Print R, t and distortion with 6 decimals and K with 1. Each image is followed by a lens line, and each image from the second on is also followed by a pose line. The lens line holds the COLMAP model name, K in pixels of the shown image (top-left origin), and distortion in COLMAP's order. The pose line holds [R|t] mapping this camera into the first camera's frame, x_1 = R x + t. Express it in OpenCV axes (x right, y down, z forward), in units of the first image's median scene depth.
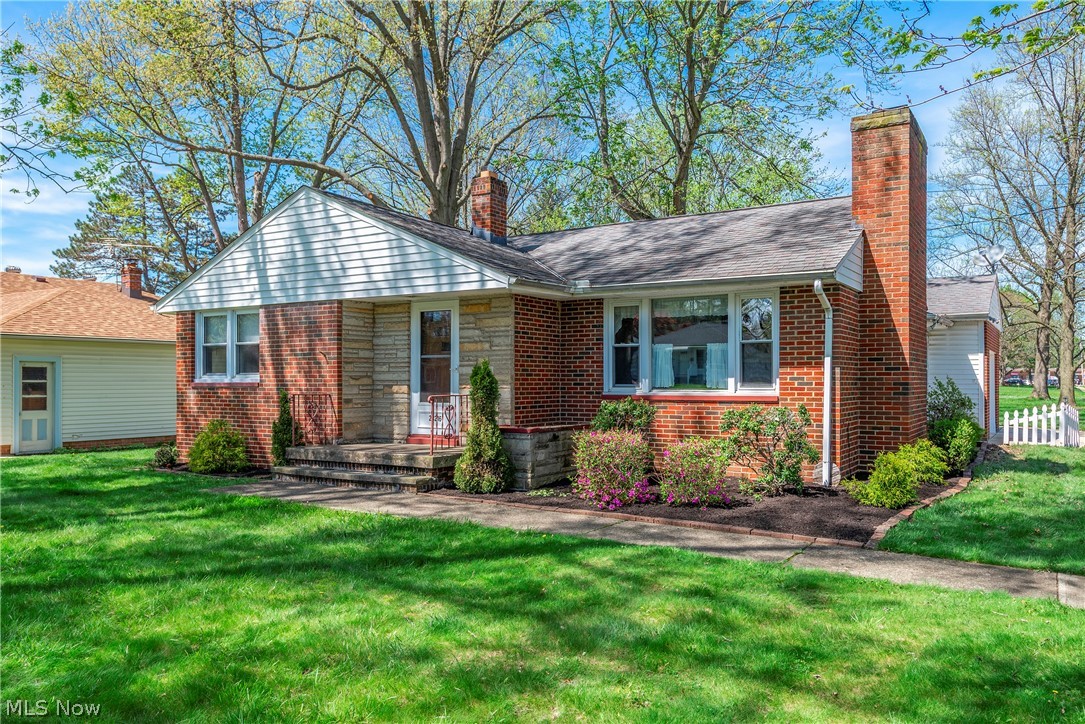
lens RADIAL K [[768.6, 0, 538.1], [0, 768.6, 364.1], [0, 0, 1]] dist [0.025078, 0.000703]
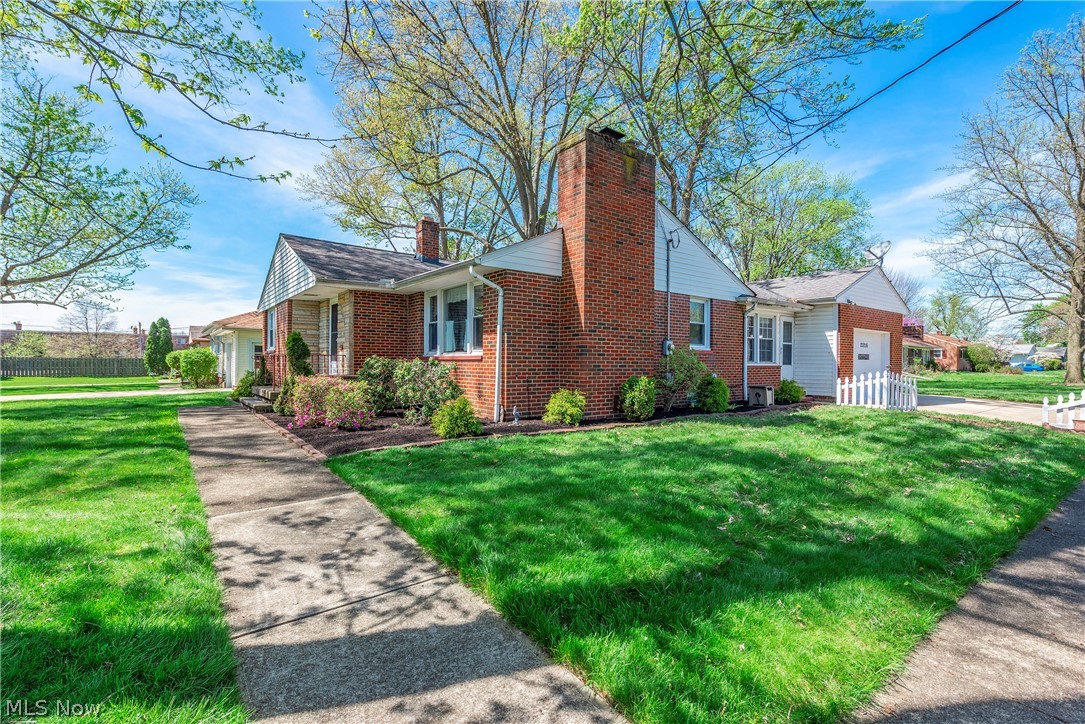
lens RADIAL K [[490.0, 0, 543.9], [0, 490.0, 362.3], [0, 0, 1]] dist [0.004931, 0.000369]
pose [[0.936701, 0.006010, -0.350078, 0.588937], [0.000357, 0.999836, 0.018120, 0.031133], [0.350129, -0.017098, 0.936545, 0.187770]]
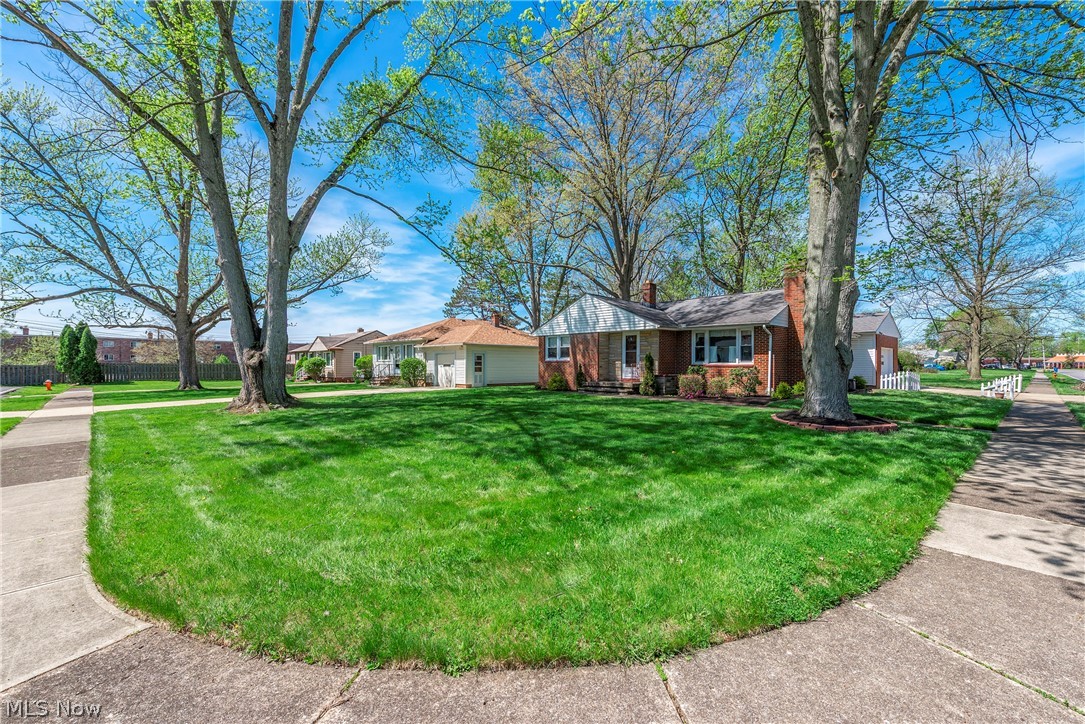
lens RADIAL K [[474.7, 0, 564.0], [0, 474.7, 365.6], [0, 0, 1]] dist [-0.000708, -0.000118]
pose [[0.974982, 0.002914, -0.222266, 0.015592], [0.001750, 0.999782, 0.020784, 0.005391], [0.222279, -0.020653, 0.974764, -0.722143]]
